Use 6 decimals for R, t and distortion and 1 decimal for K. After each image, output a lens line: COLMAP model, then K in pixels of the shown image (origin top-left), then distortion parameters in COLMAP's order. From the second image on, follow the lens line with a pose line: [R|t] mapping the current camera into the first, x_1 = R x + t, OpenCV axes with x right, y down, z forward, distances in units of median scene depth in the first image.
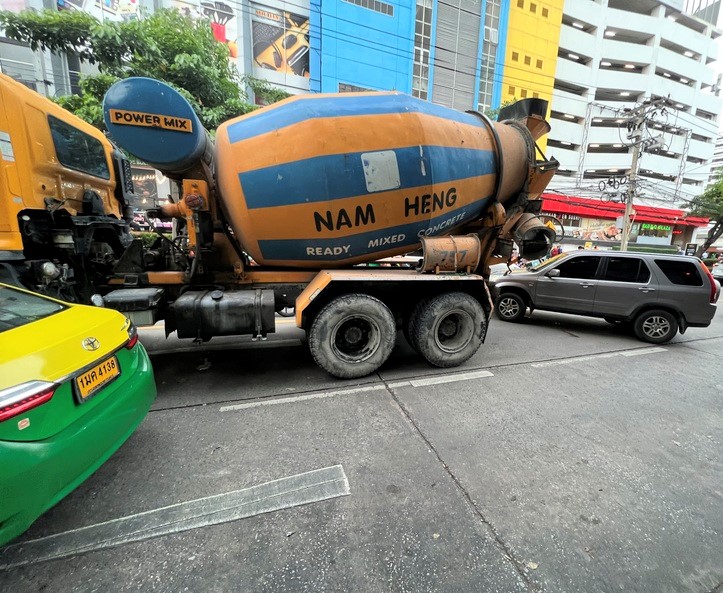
lens RADIAL K [[306.4, 0, 391.8], [0, 306.4, 297.9], [0, 0, 1]] dist [0.001460, -0.000297]
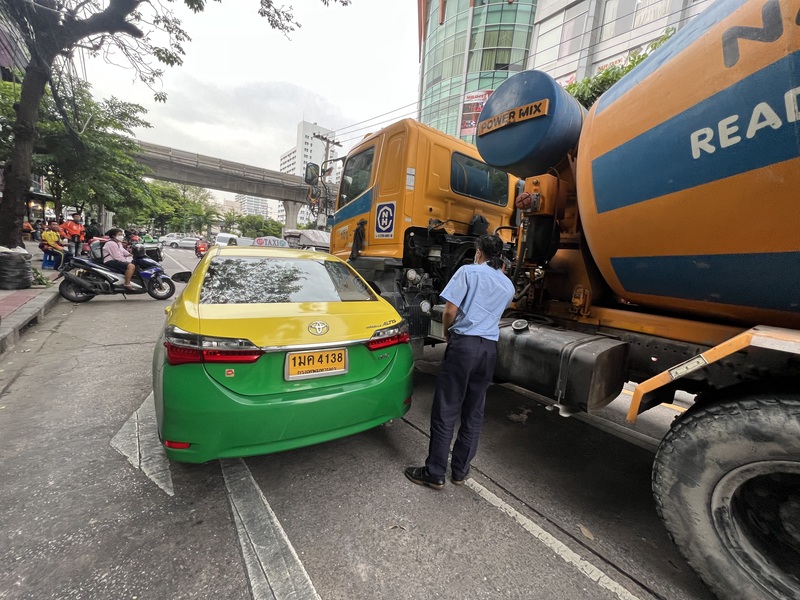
lens RADIAL K [[317.3, 0, 402.3], [0, 317.3, 302.0], [0, 0, 1]] dist [-0.002566, -0.000002]
pose [[0.312205, 0.106246, -0.944055, 0.031363], [-0.247461, 0.968517, 0.027163, -0.013098], [0.917219, 0.225136, 0.328667, 0.440053]]
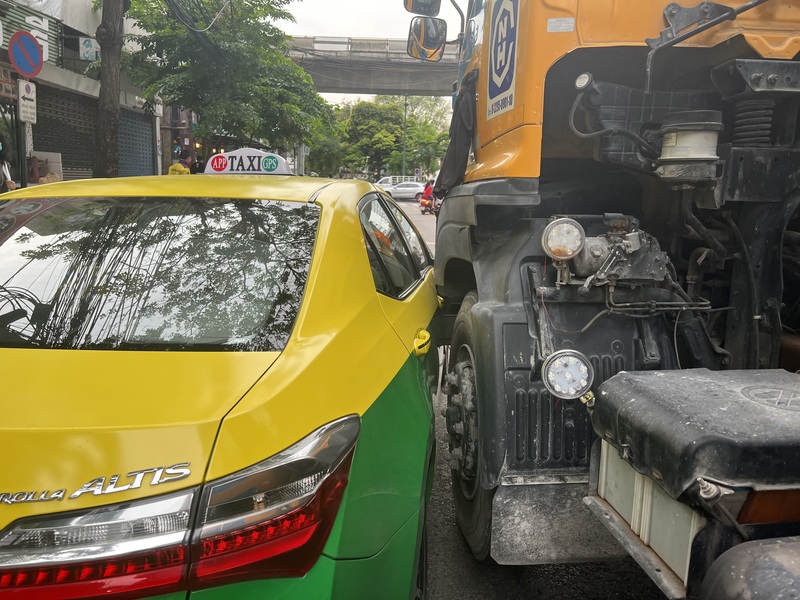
lens RADIAL K [[609.7, 0, 402.3], [0, 609.7, 301.2], [0, 0, 1]] dist [0.004075, -0.003534]
pose [[-0.319778, 0.118742, -0.940023, -0.367543], [-0.215956, 0.956869, 0.194334, -0.089124], [0.922554, 0.265147, -0.280343, 0.780115]]
